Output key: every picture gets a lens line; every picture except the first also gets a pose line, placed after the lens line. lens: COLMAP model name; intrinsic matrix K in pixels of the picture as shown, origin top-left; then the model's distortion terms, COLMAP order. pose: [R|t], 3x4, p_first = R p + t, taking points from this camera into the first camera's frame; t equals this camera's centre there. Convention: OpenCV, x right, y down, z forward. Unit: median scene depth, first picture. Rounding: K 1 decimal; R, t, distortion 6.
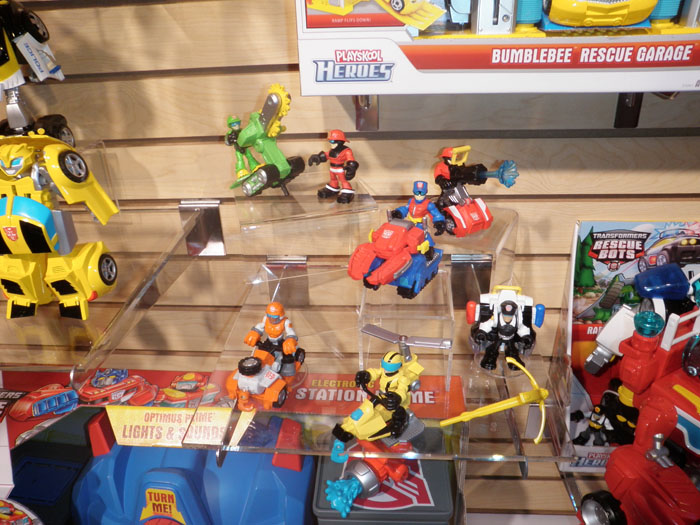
lens RADIAL K [[572.5, 0, 350.0], [0, 572.5, 262.5], [0, 0, 1]] dist [-0.127423, 0.124902]
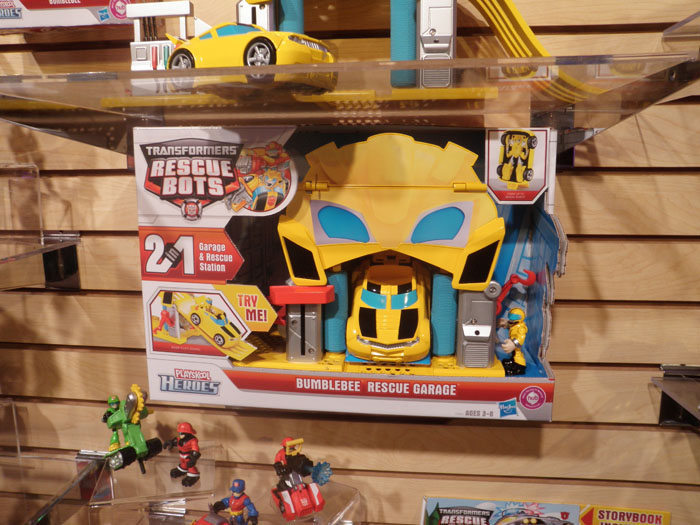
lens RADIAL K [[572.5, 0, 350.0], [0, 572.5, 262.5], [0, 0, 1]] dist [-0.127423, 0.124902]
pose [[0.998632, 0.046462, -0.023989, 0.332195], [-0.051508, 0.953073, -0.298327, -0.218167], [0.009002, 0.299155, 0.954162, -0.222332]]
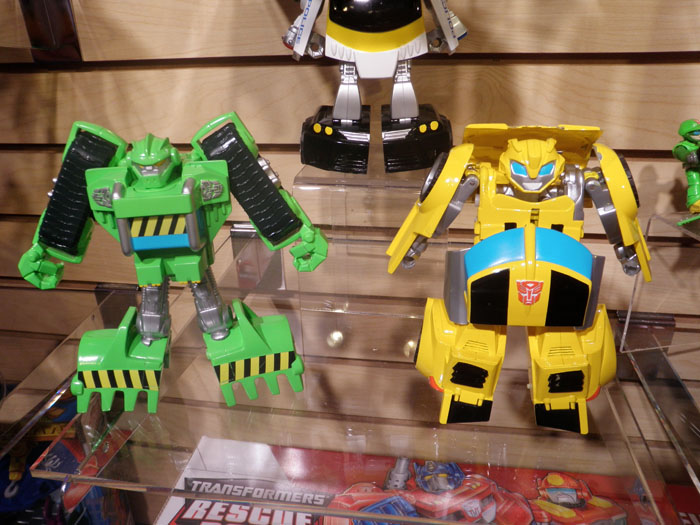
lens RADIAL K [[572.5, 0, 350.0], [0, 572.5, 262.5], [0, 0, 1]] dist [-0.127423, 0.124902]
pose [[0.997517, 0.042751, -0.055968, -0.628523], [-0.045138, 0.998093, -0.042107, -0.040877], [0.054061, 0.044529, 0.997544, 0.333795]]
